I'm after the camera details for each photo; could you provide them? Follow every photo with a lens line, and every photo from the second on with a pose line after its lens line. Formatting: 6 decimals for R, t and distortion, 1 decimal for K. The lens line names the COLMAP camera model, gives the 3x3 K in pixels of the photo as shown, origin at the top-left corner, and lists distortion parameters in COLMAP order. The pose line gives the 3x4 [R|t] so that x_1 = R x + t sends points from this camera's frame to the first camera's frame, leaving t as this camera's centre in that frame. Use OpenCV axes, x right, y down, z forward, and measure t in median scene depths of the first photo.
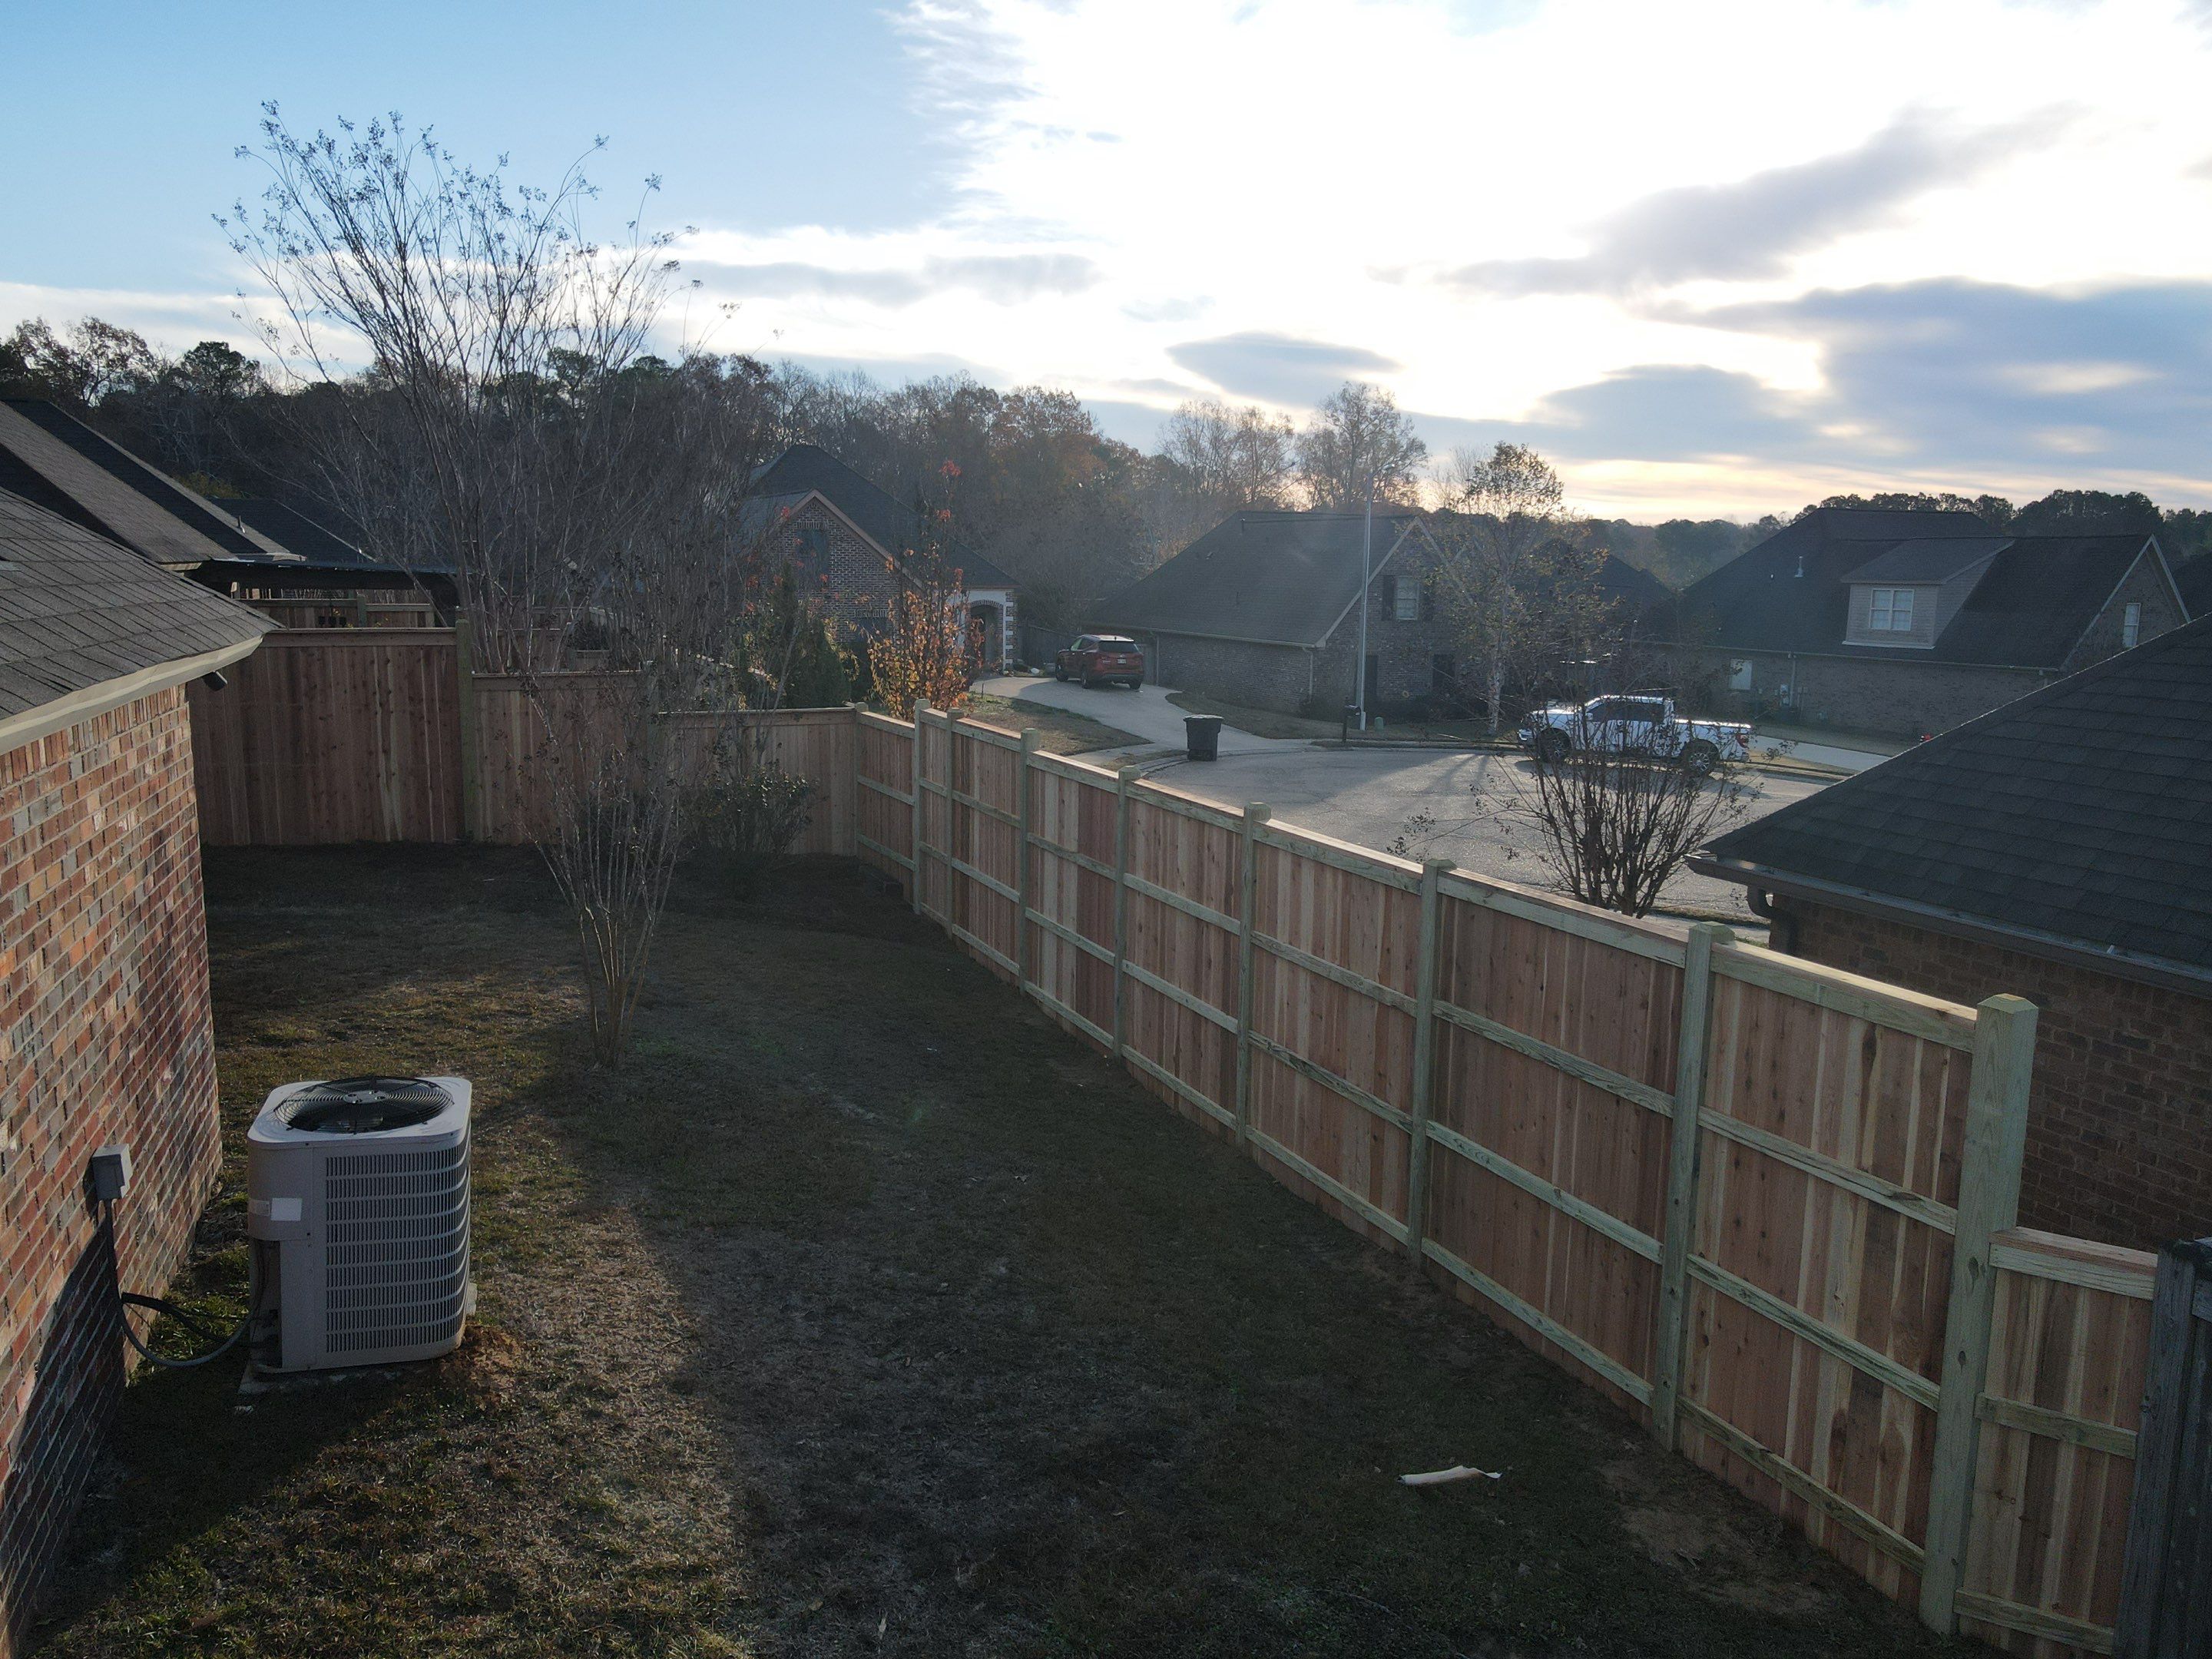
lens RADIAL K [[1633.5, 0, 1106.0], [0, 1633.5, 829.5], [0, 0, 1]] dist [0.034816, 0.000600]
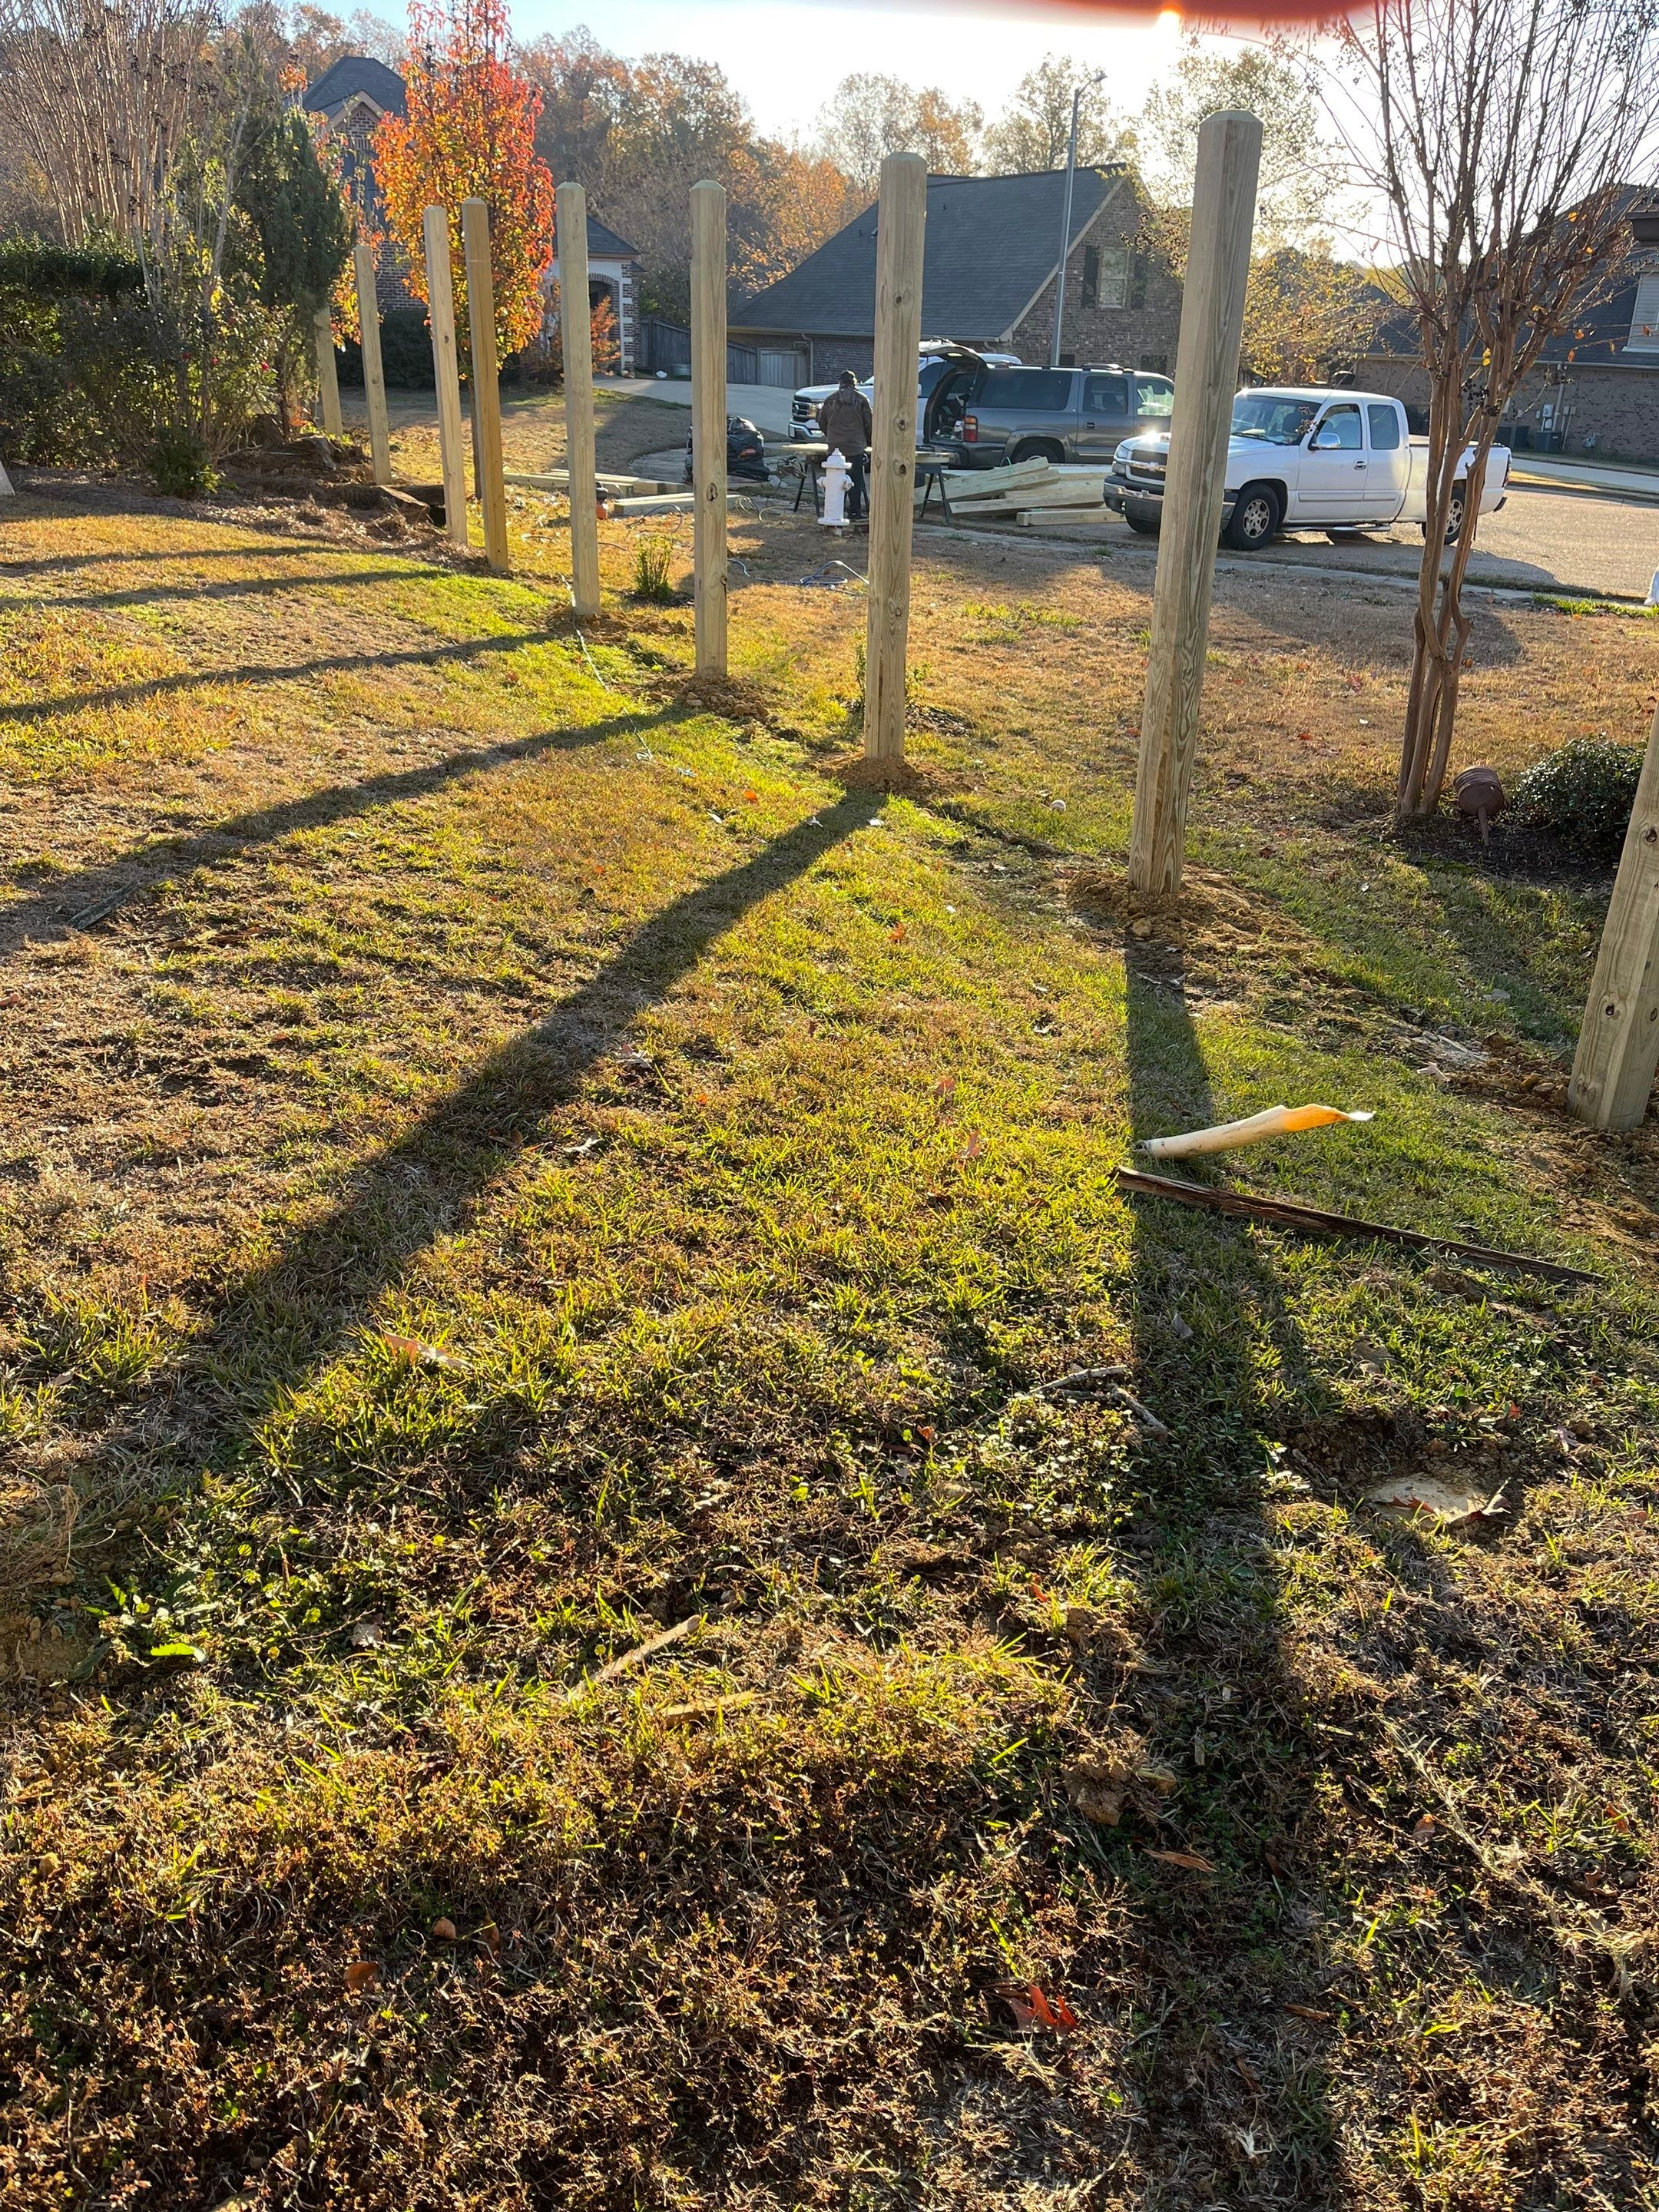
lens RADIAL K [[1633.5, 0, 829.5], [0, 1633.5, 1106.0], [0, 0, 1]] dist [0.034816, 0.000600]
pose [[0.999409, -0.000252, 0.034372, 0.118377], [-0.008570, 0.966573, 0.256247, 0.426419], [-0.033288, -0.256390, 0.966000, 0.885786]]
